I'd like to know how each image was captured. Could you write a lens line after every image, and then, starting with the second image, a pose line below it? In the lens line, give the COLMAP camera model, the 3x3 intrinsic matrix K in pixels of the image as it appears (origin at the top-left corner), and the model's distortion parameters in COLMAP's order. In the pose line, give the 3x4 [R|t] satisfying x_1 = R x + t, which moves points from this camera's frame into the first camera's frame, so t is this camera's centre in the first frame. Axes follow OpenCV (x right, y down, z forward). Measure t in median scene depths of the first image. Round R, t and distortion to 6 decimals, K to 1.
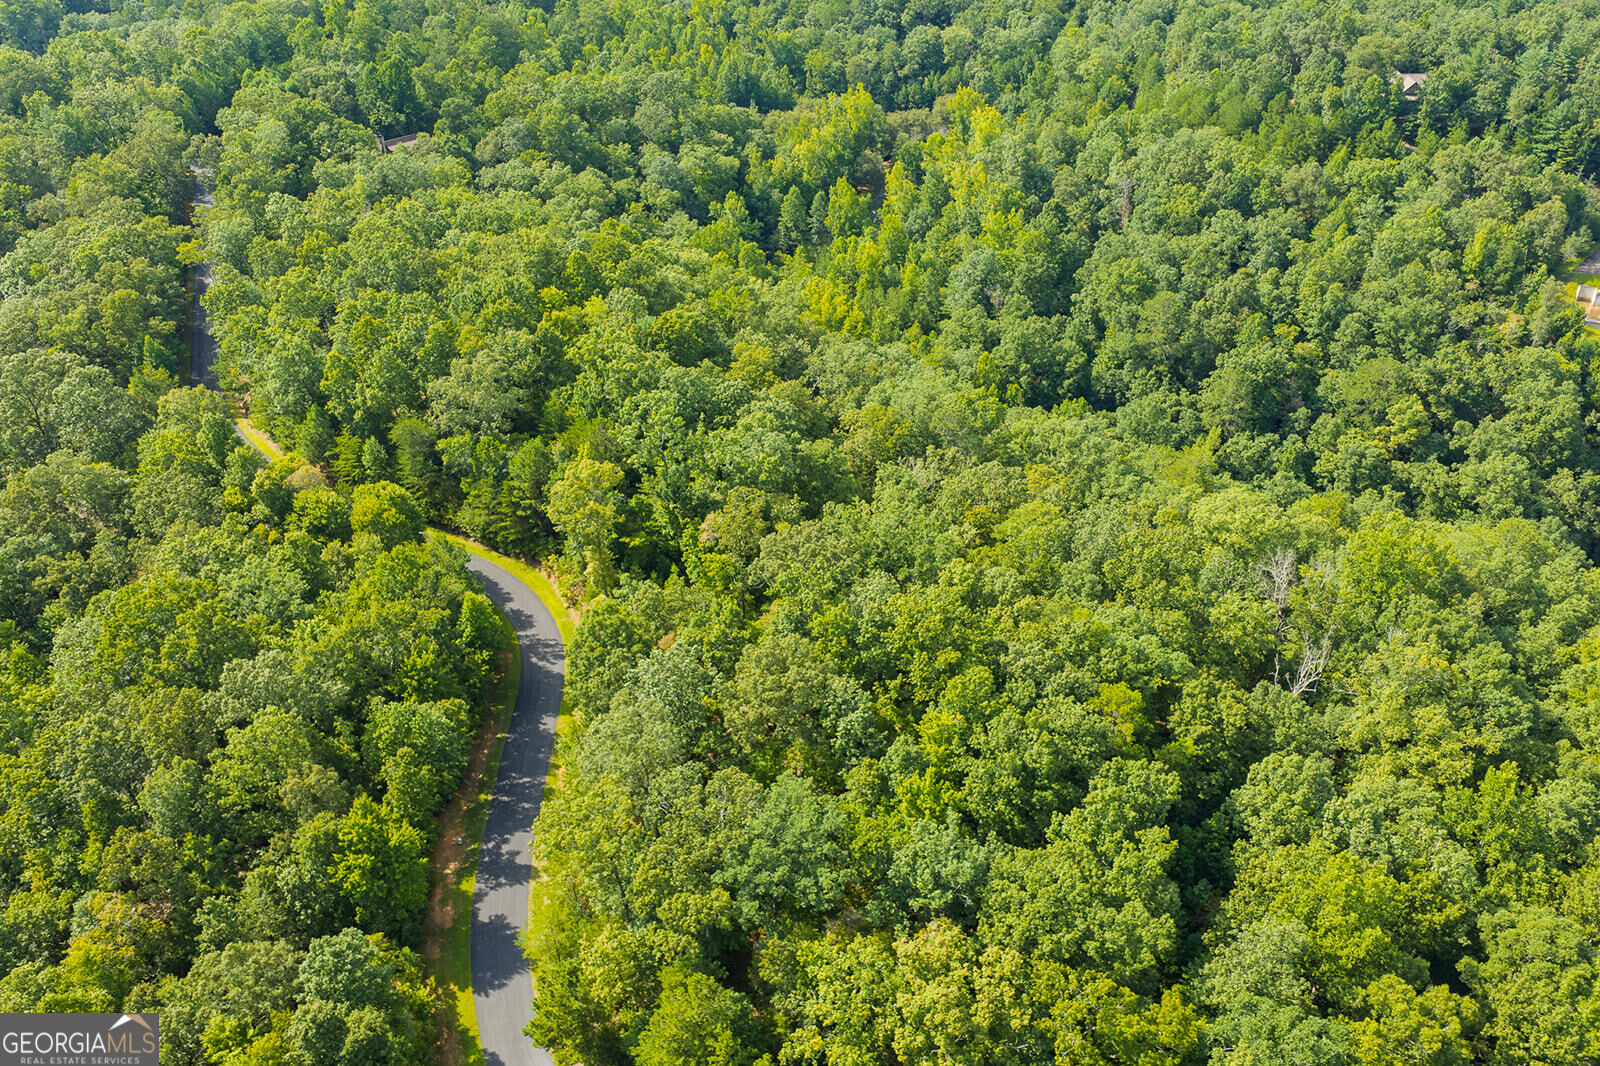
lens RADIAL K [[1329.0, 0, 802.6], [0, 1329.0, 541.5], [0, 0, 1]] dist [0.009863, -0.016742]
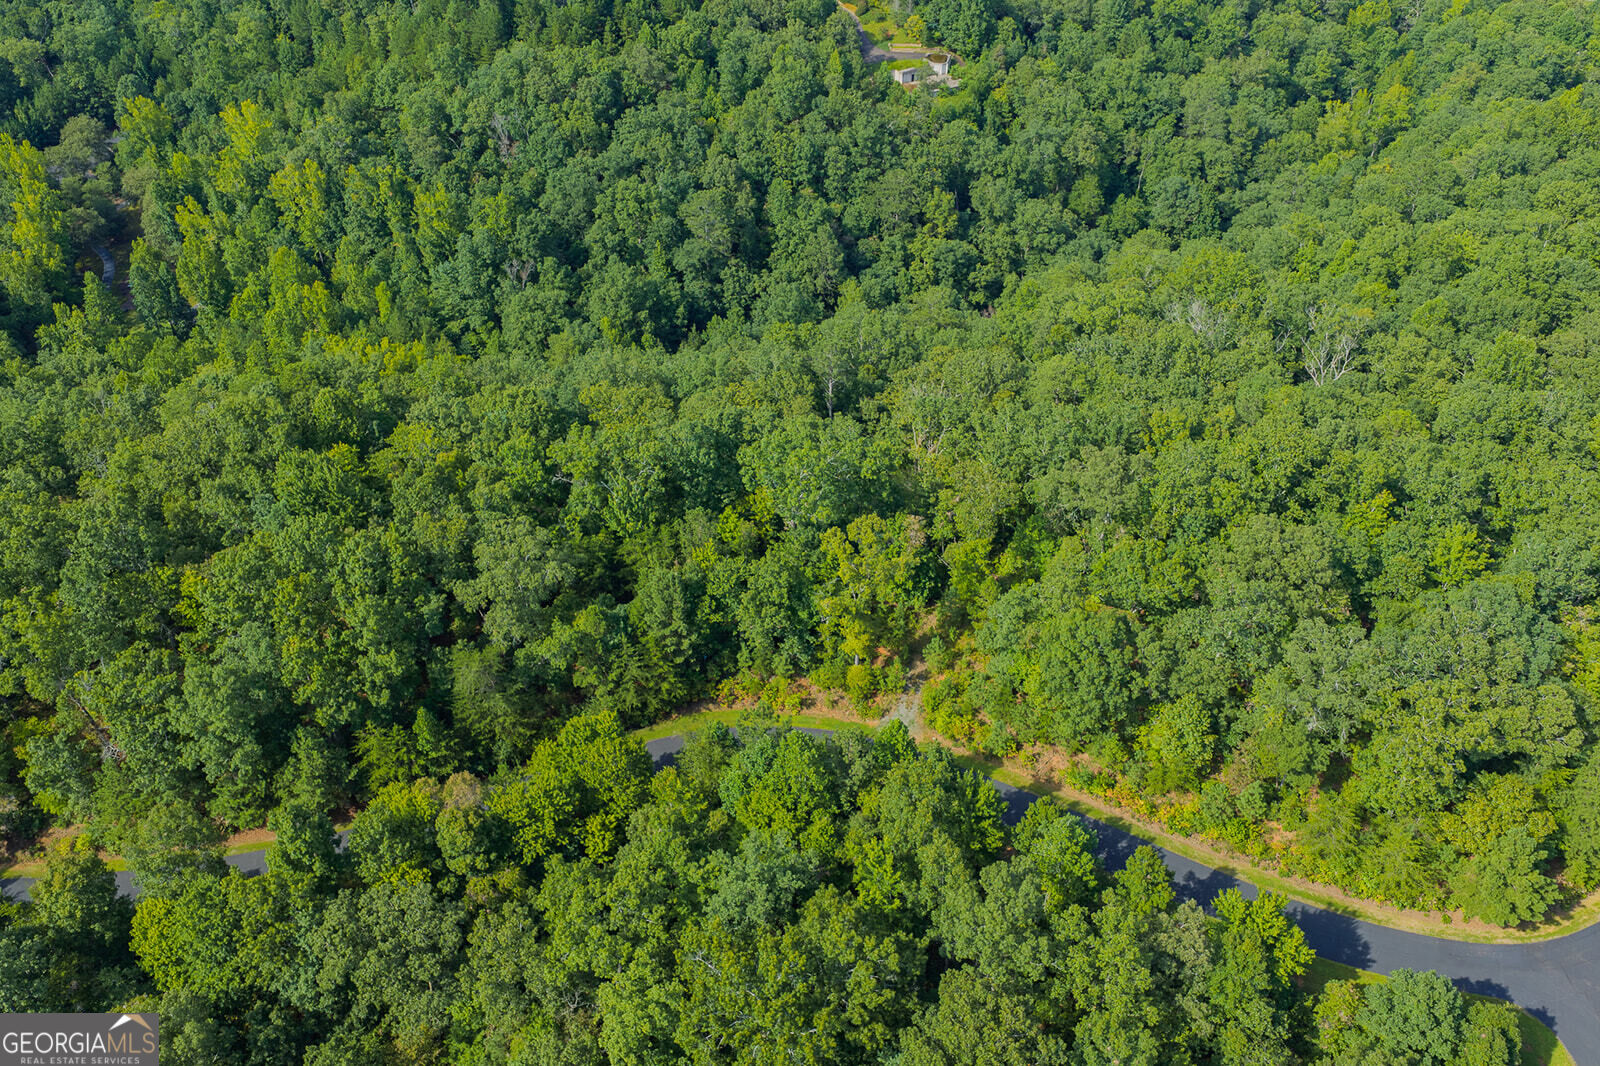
lens RADIAL K [[1329.0, 0, 801.0], [0, 1329.0, 536.6], [0, 0, 1]] dist [0.009863, -0.016742]
pose [[0.587002, -0.511509, 0.627525, -0.493568], [0.476642, 0.844894, 0.242829, -0.190892], [-0.654402, 0.156564, 0.739761, 0.259890]]
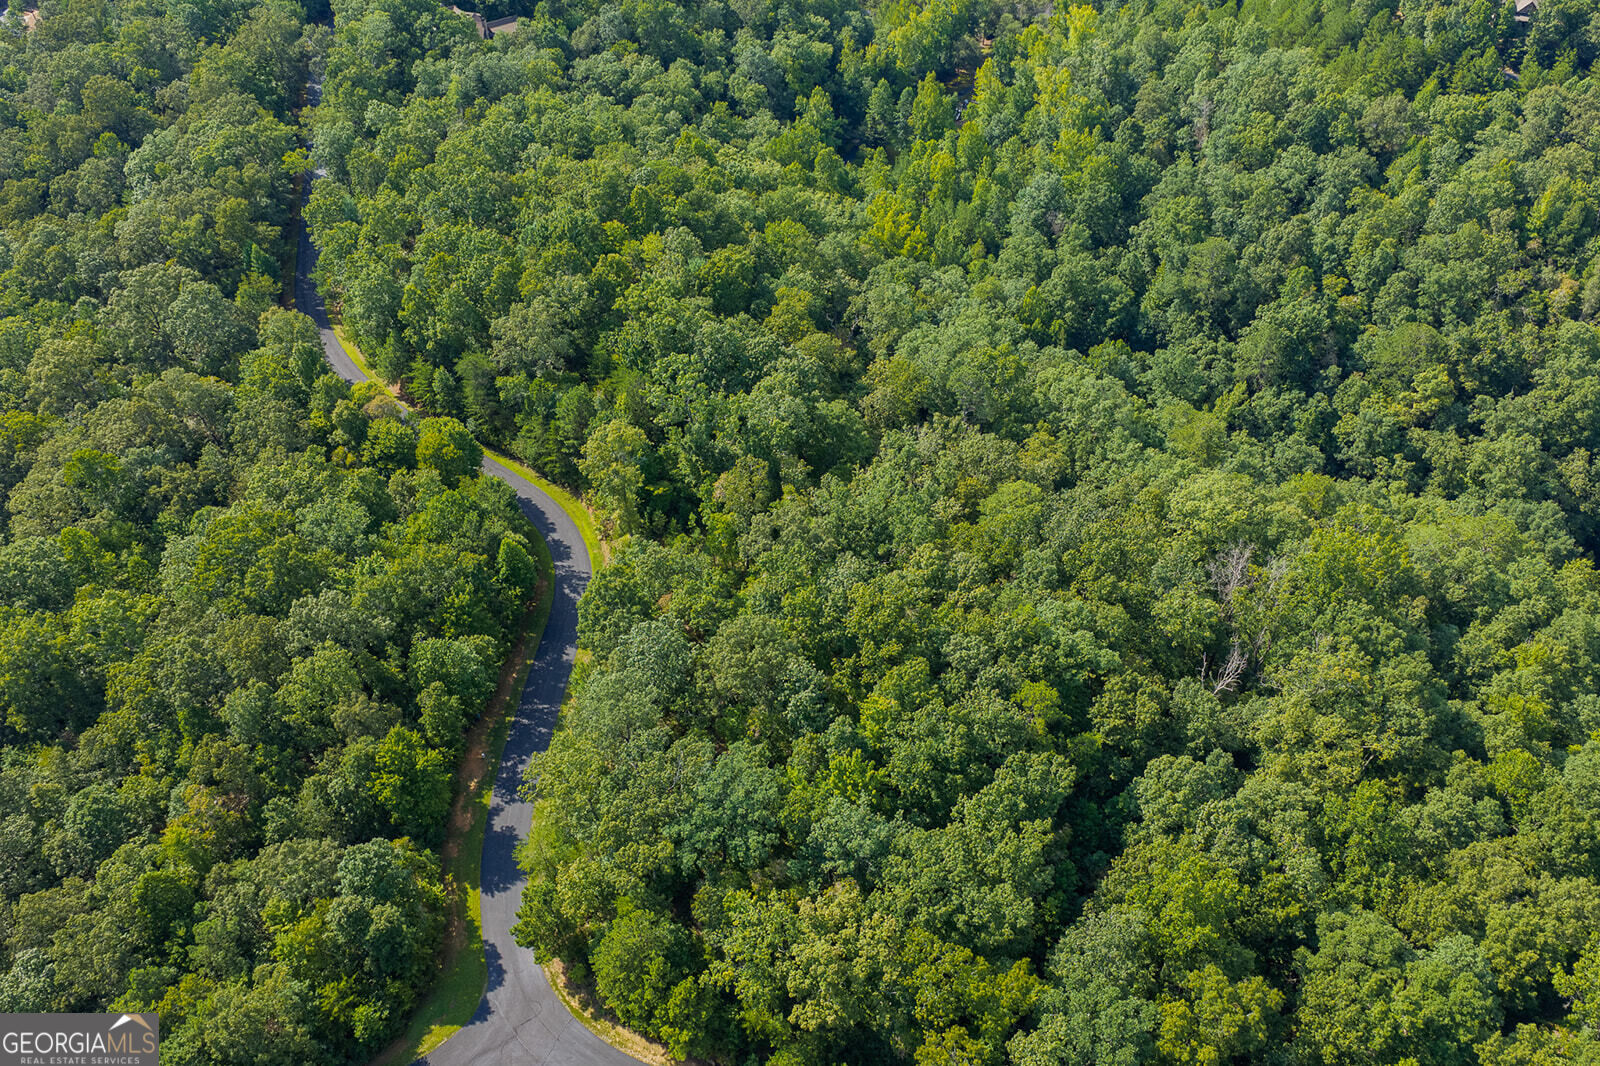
lens RADIAL K [[1329.0, 0, 802.8], [0, 1329.0, 541.4], [0, 0, 1]] dist [0.009863, -0.016742]
pose [[0.993433, 0.074851, -0.086540, 0.069424], [-0.061911, 0.987699, 0.143586, -0.091848], [0.096223, -0.137285, 0.985847, -0.074756]]
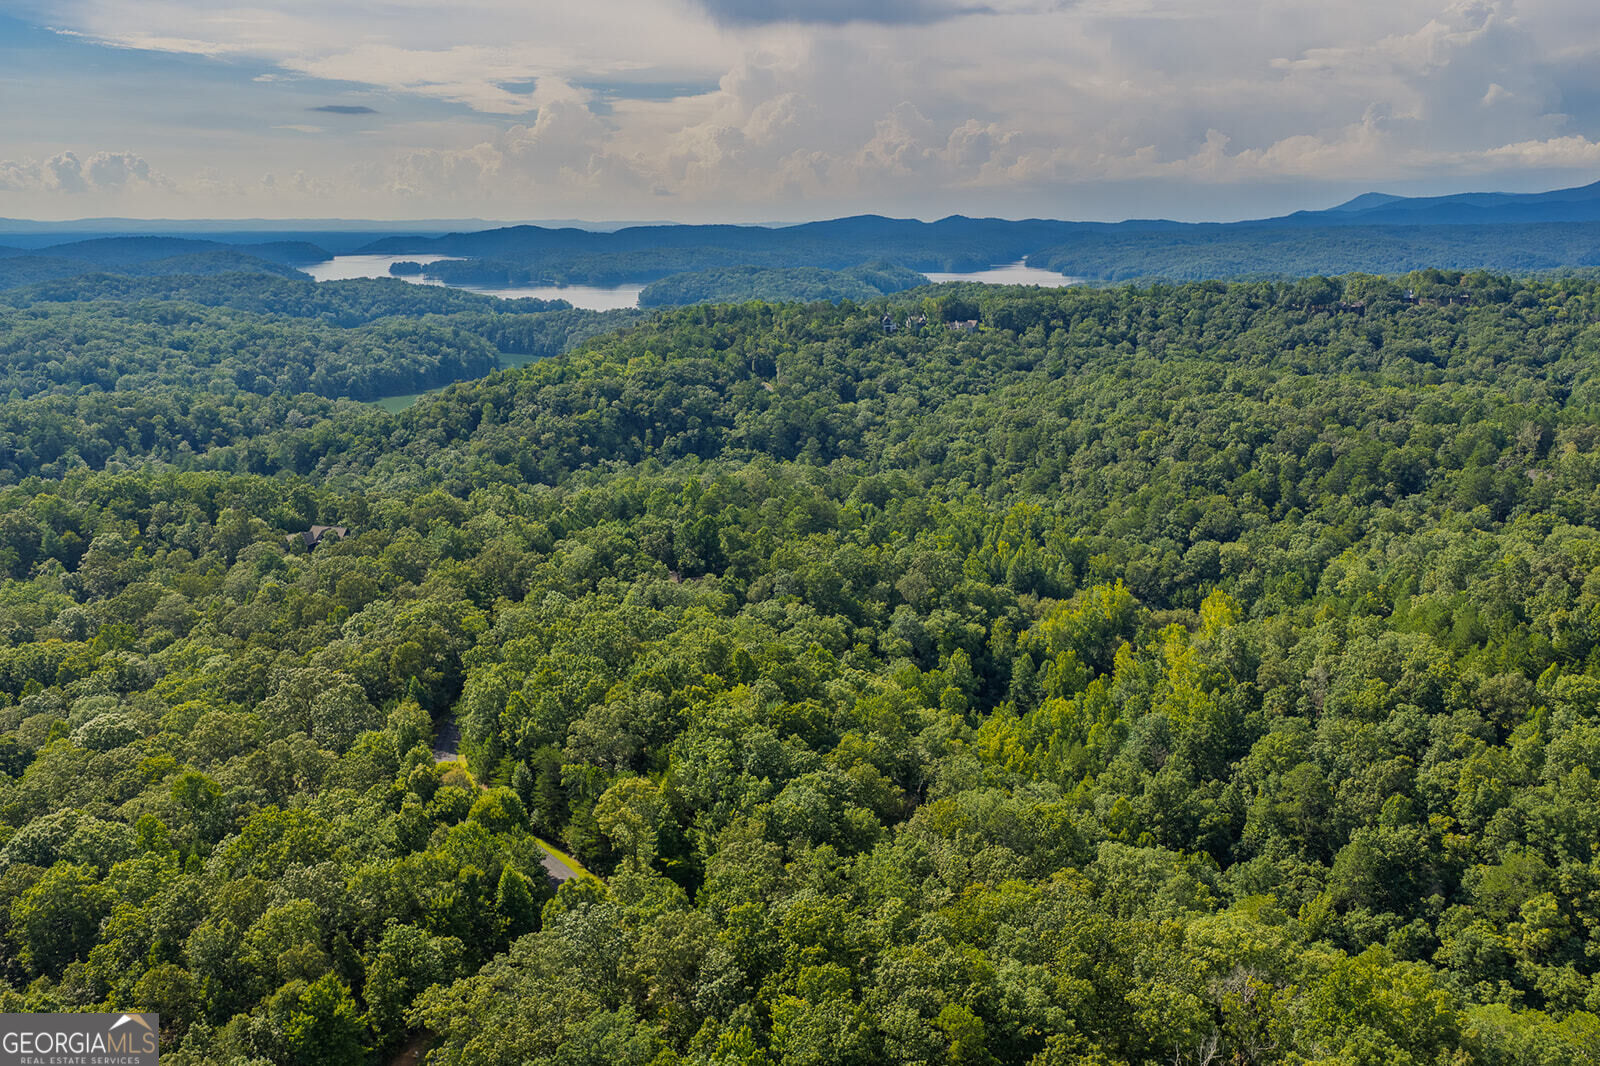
lens RADIAL K [[1329.0, 0, 802.7], [0, 1329.0, 531.1], [0, 0, 1]] dist [0.009863, -0.016742]
pose [[0.944682, 0.076195, -0.319016, 0.238643], [-0.192304, 0.916594, -0.350534, 0.087073], [0.265699, 0.392491, 0.880542, -0.073278]]
